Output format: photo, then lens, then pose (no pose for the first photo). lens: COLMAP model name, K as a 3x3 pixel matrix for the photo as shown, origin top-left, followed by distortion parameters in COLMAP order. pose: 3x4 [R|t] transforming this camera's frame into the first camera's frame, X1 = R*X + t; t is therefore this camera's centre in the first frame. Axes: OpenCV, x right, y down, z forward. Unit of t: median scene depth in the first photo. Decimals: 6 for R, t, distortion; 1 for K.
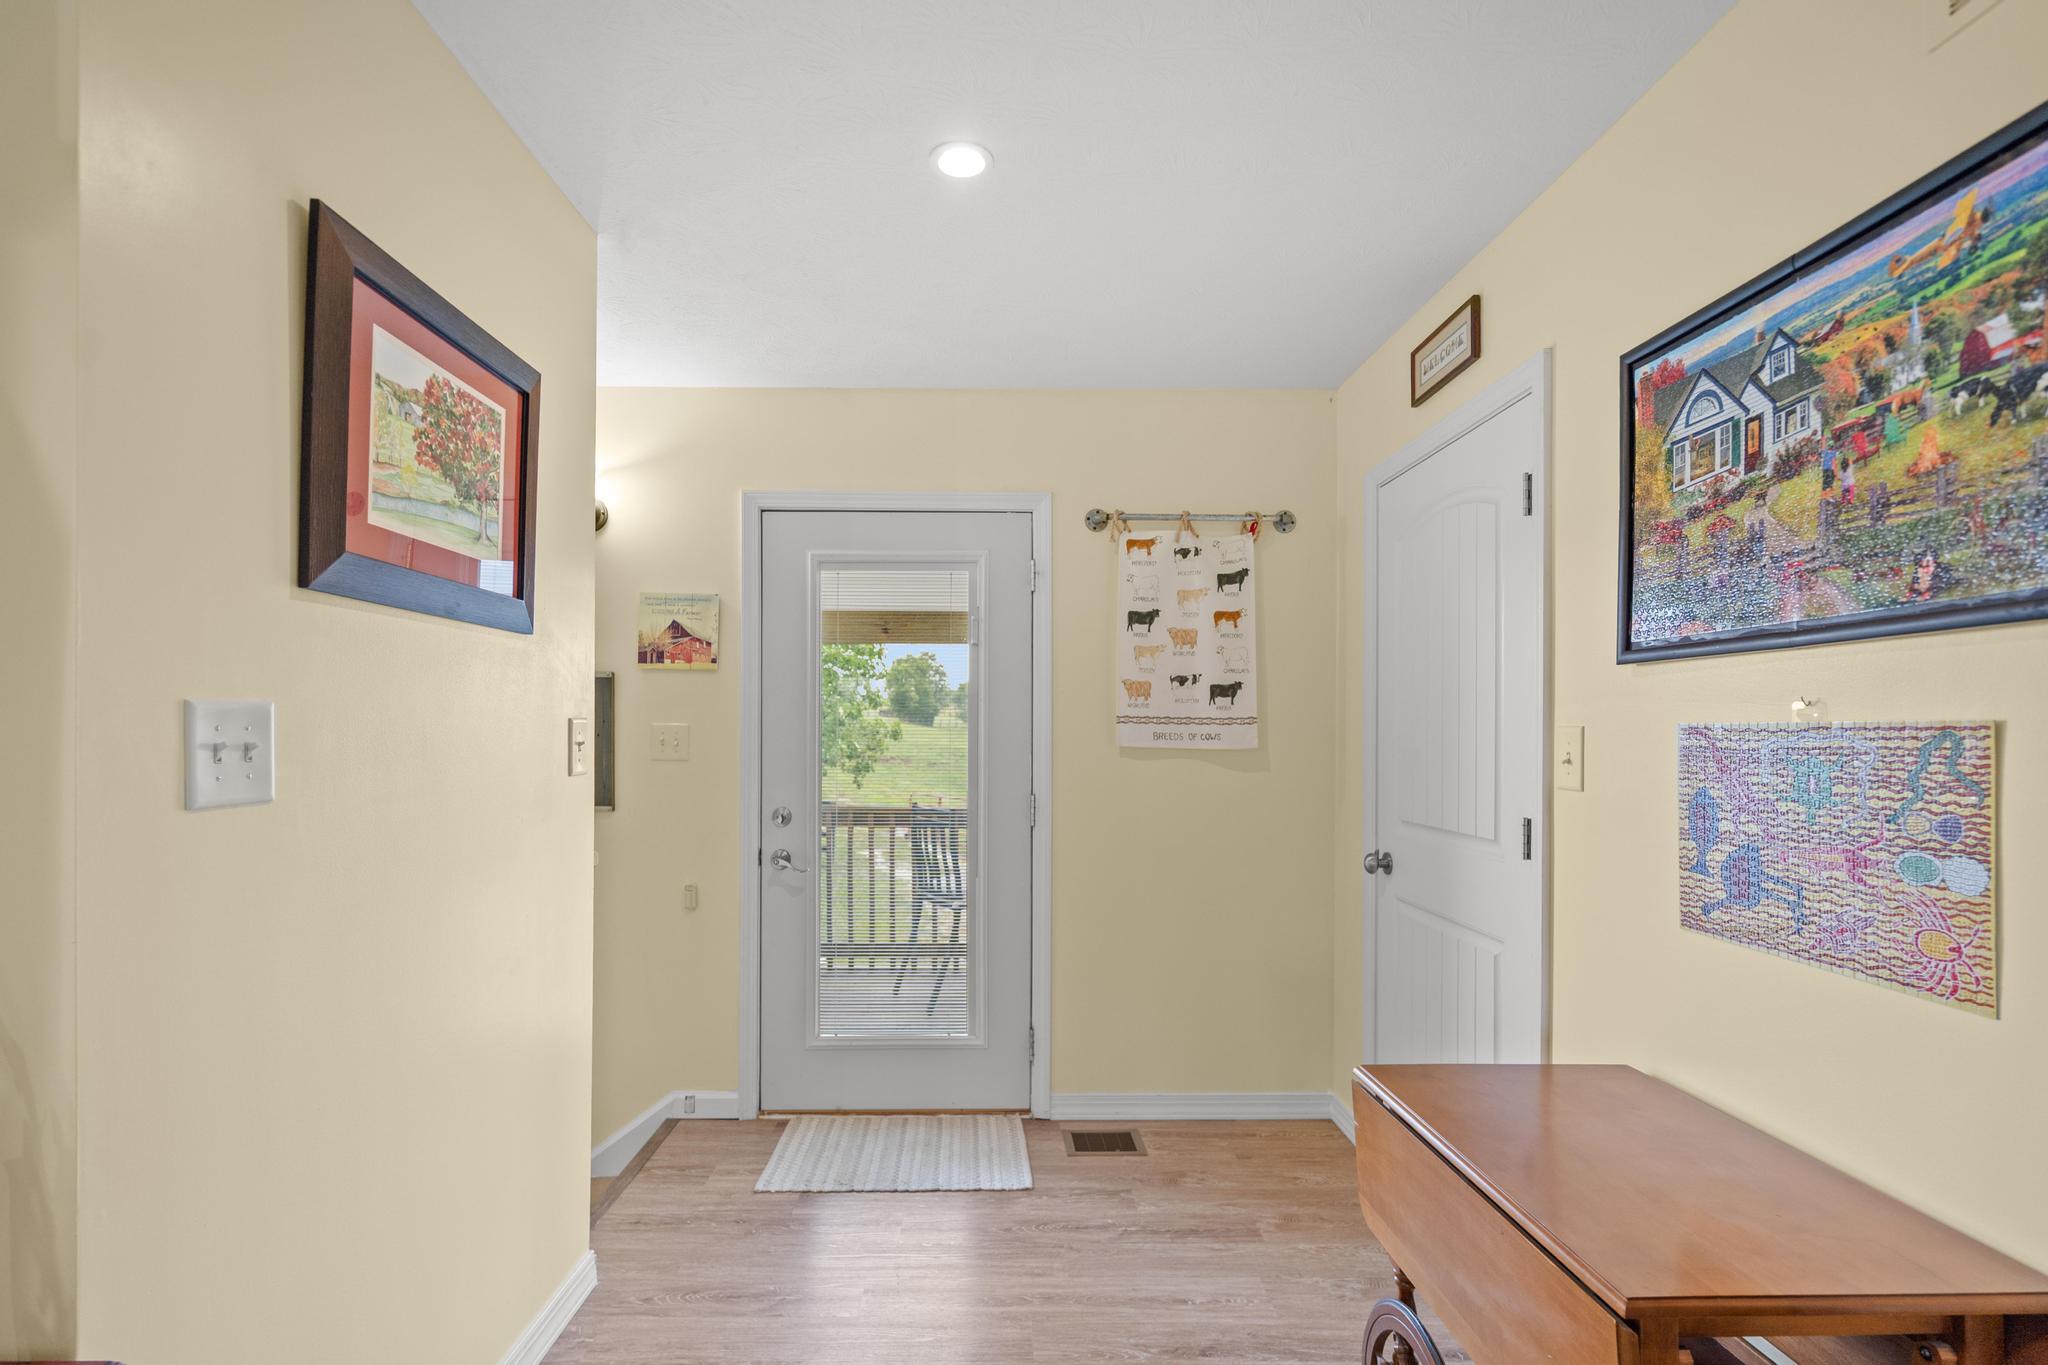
lens RADIAL K [[952.9, 0, 1004.2], [0, 952.9, 723.9], [0, 0, 1]] dist [-0.001521, 0.000885]
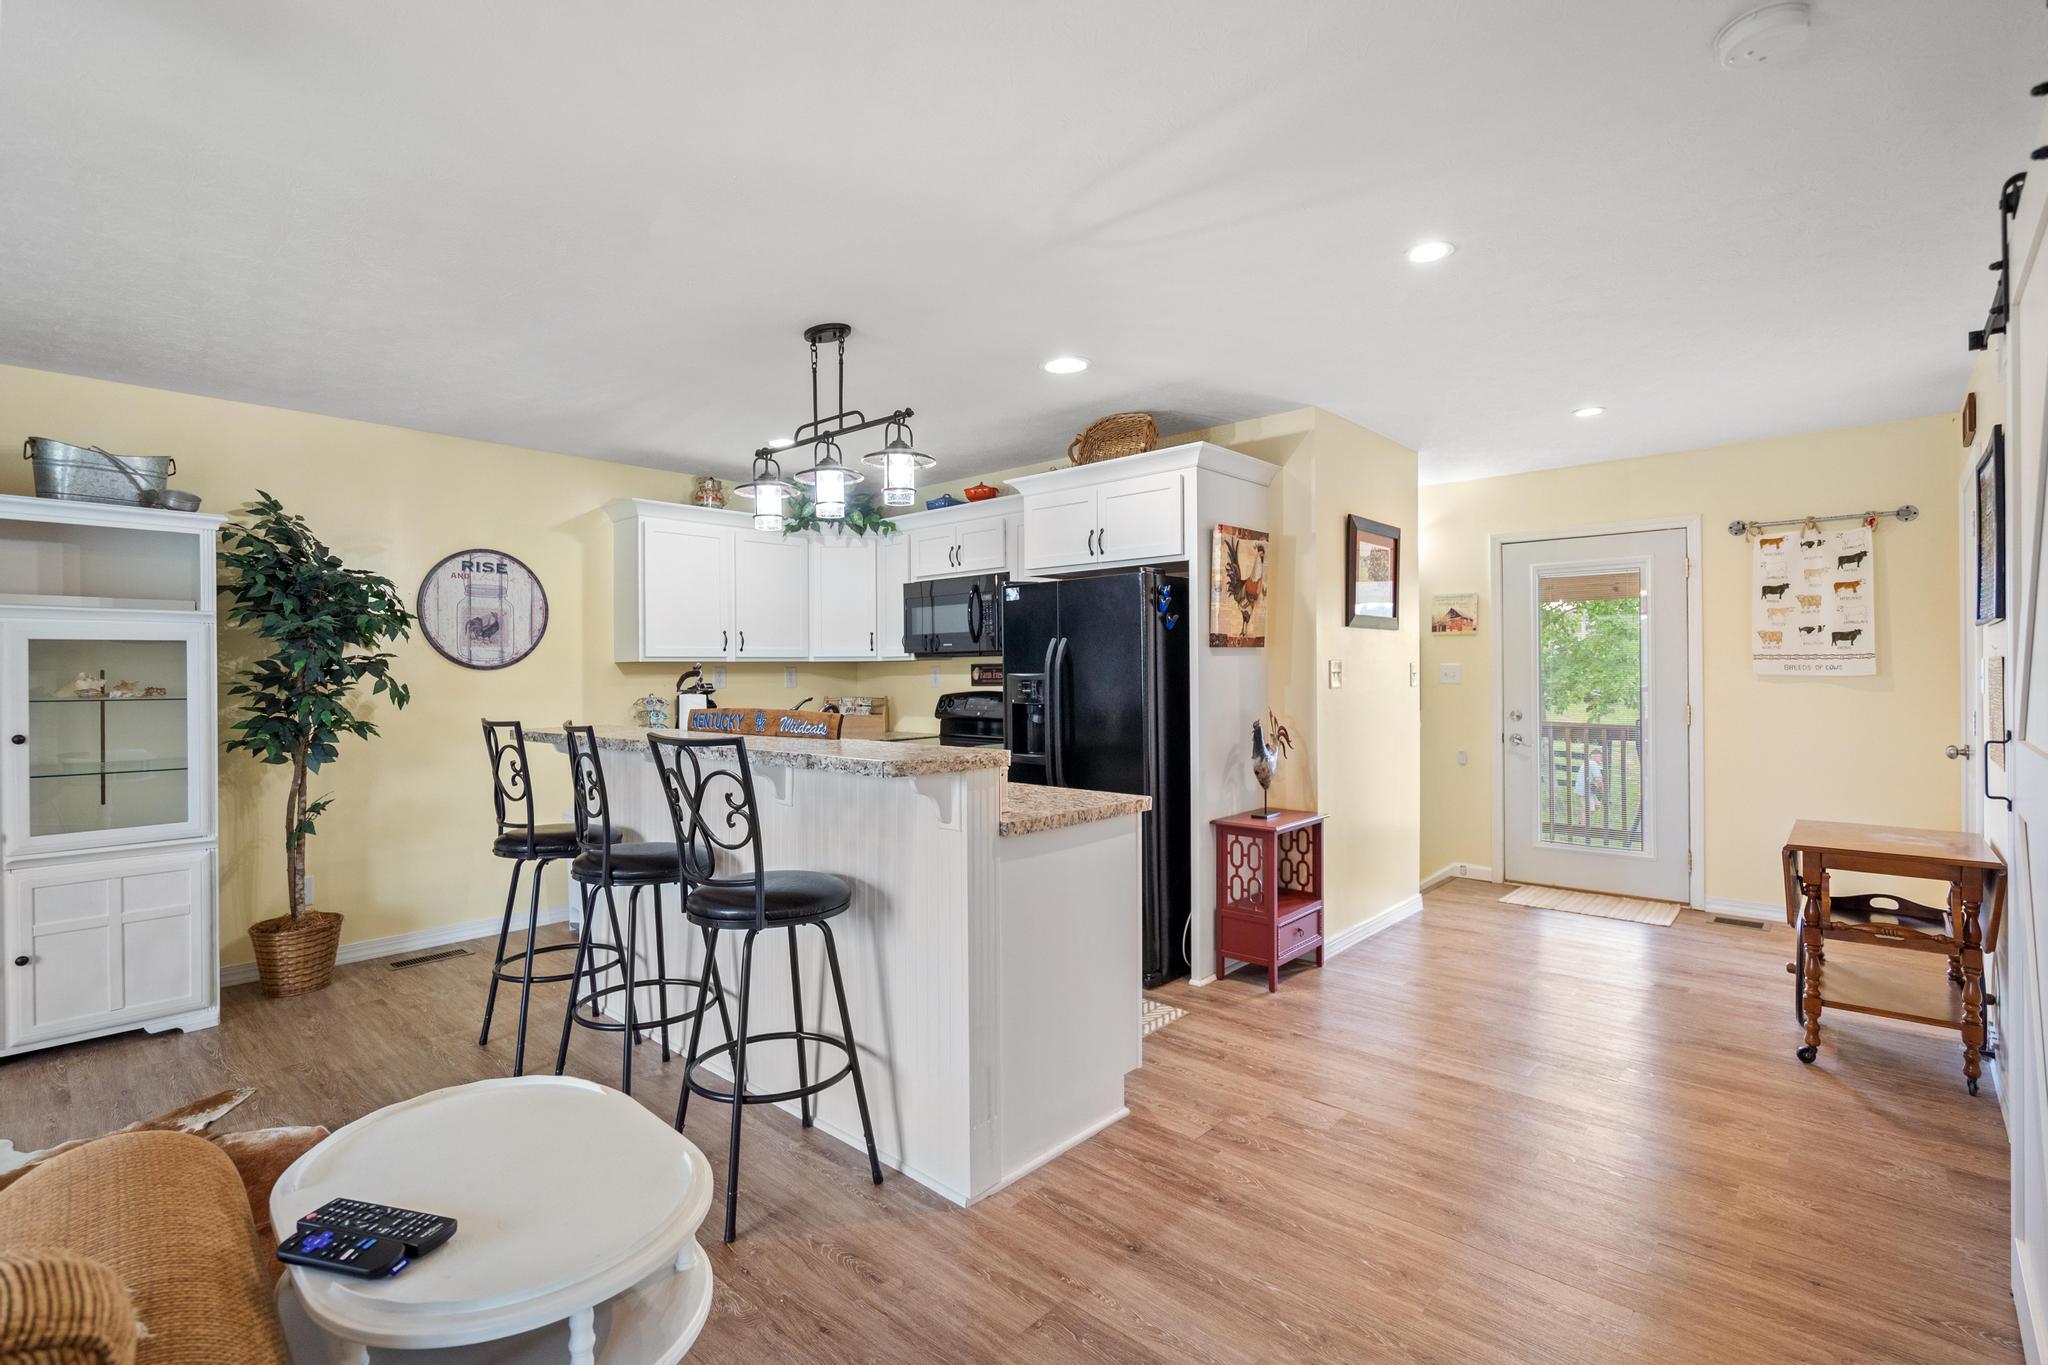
lens RADIAL K [[952.9, 0, 1006.9], [0, 952.9, 679.3], [0, 0, 1]] dist [-0.001521, 0.000885]
pose [[0.728499, -0.004148, -0.685034, 0.294028], [0.014860, 0.999842, 0.009749, -0.001544], [0.684886, -0.017281, 0.728445, -0.950173]]
